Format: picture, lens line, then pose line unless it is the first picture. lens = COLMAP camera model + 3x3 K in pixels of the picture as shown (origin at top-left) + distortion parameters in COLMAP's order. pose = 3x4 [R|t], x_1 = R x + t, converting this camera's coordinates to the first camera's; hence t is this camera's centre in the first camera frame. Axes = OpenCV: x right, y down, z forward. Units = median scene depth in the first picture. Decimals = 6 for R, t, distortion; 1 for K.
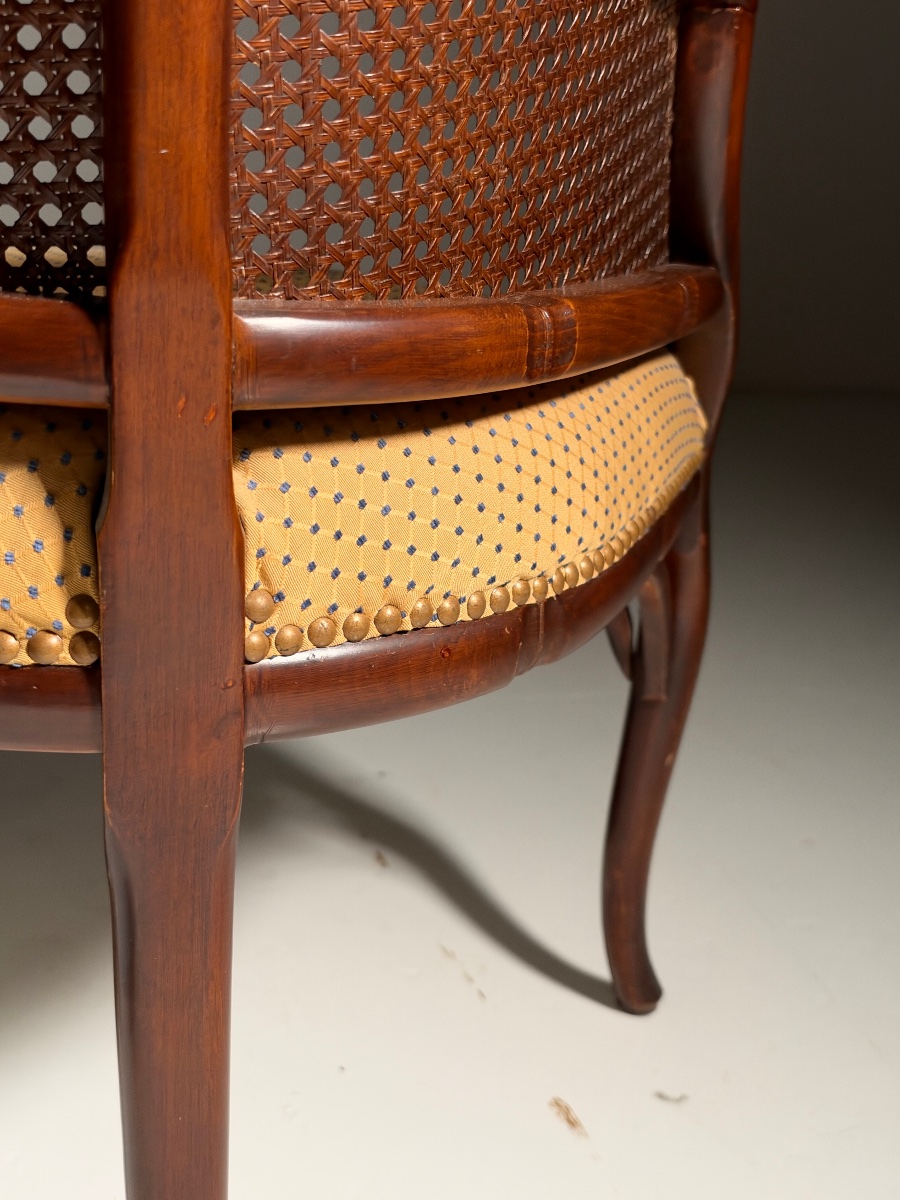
lens RADIAL K [[1369.9, 0, 450.0], [0, 1369.9, 600.0], [0, 0, 1]] dist [0.308729, -0.949823]
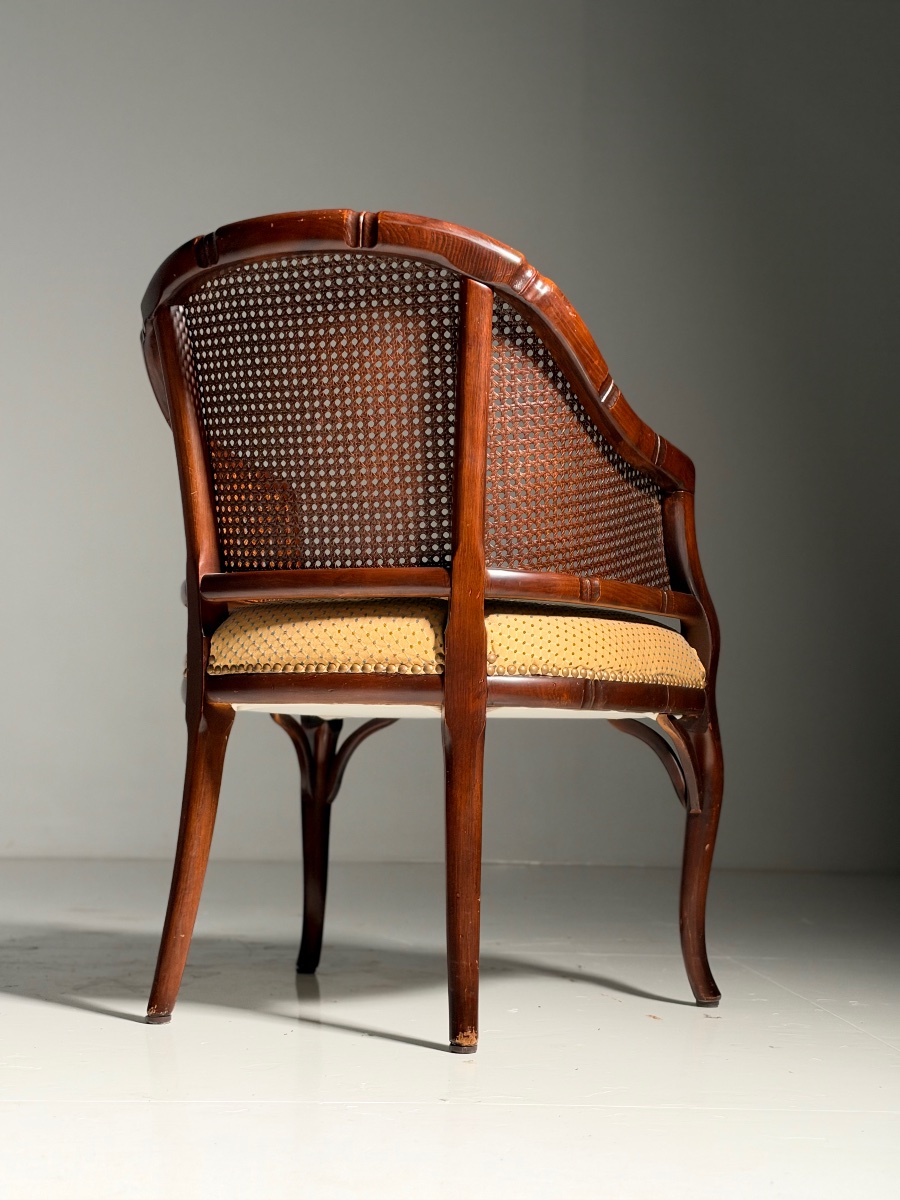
lens RADIAL K [[1741.2, 0, 450.0], [0, 1741.2, 600.0], [0, 0, 1]] dist [0.455765, 0.006796]
pose [[0.984696, -0.048996, -0.167254, 0.456239], [-0.017760, 0.926464, -0.375965, 1.418300], [0.173375, 0.373181, 0.911415, -2.794747]]
